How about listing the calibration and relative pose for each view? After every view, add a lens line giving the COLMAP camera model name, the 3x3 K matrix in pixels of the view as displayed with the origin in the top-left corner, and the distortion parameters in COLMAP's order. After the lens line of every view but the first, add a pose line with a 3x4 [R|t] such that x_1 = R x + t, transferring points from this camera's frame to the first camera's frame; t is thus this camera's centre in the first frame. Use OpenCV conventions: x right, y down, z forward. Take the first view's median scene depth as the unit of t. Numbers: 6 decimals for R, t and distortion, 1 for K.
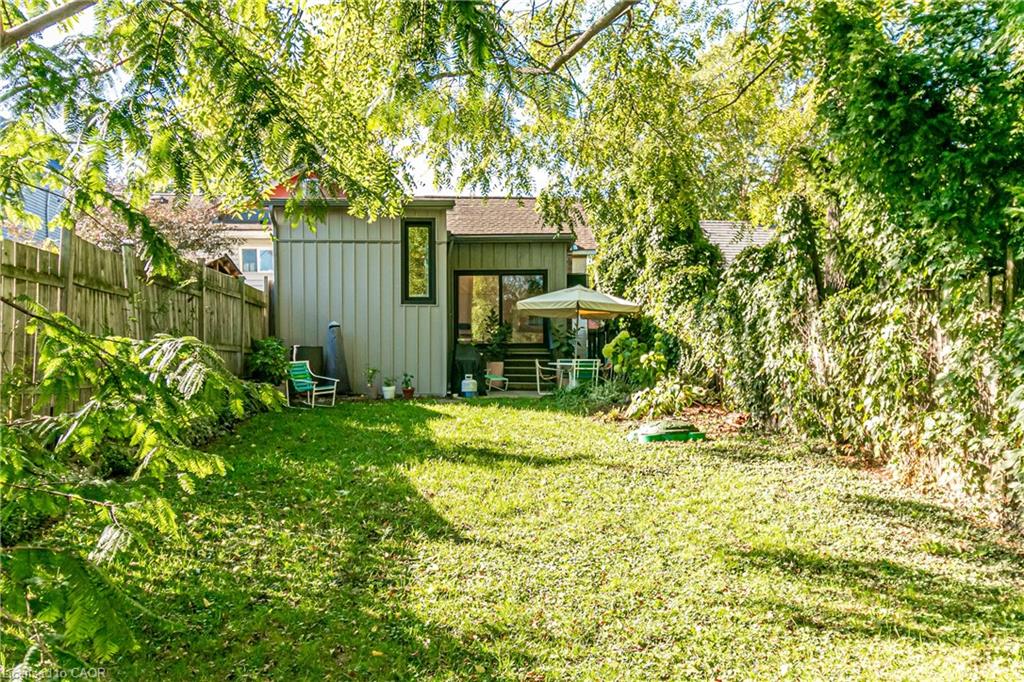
lens RADIAL K [[857.2, 0, 509.9], [0, 857.2, 425.7], [0, 0, 1]] dist [-0.002788, -0.001127]
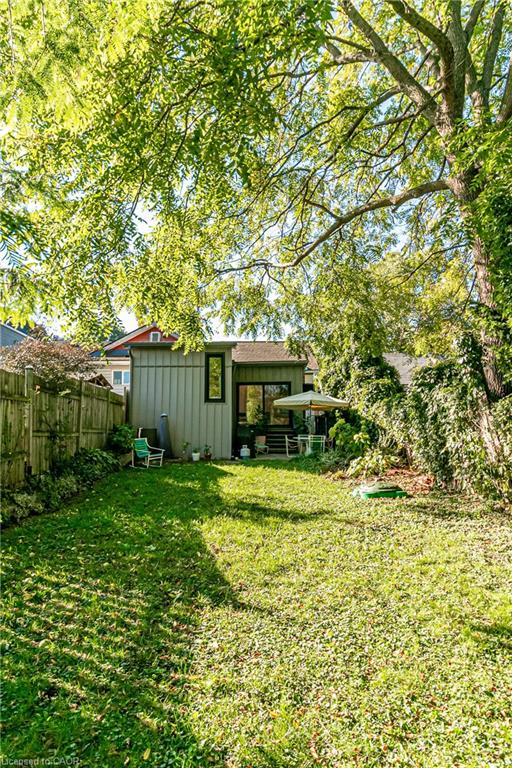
lens RADIAL K [[448.0, 0, 256.0], [0, 448.0, 384.0], [0, 0, 1]] dist [-0.000247, -0.000072]
pose [[0.999716, -0.008238, -0.022369, -0.007780], [0.004247, 0.984927, -0.172919, -0.031638], [0.023456, 0.172775, 0.984682, 0.162694]]
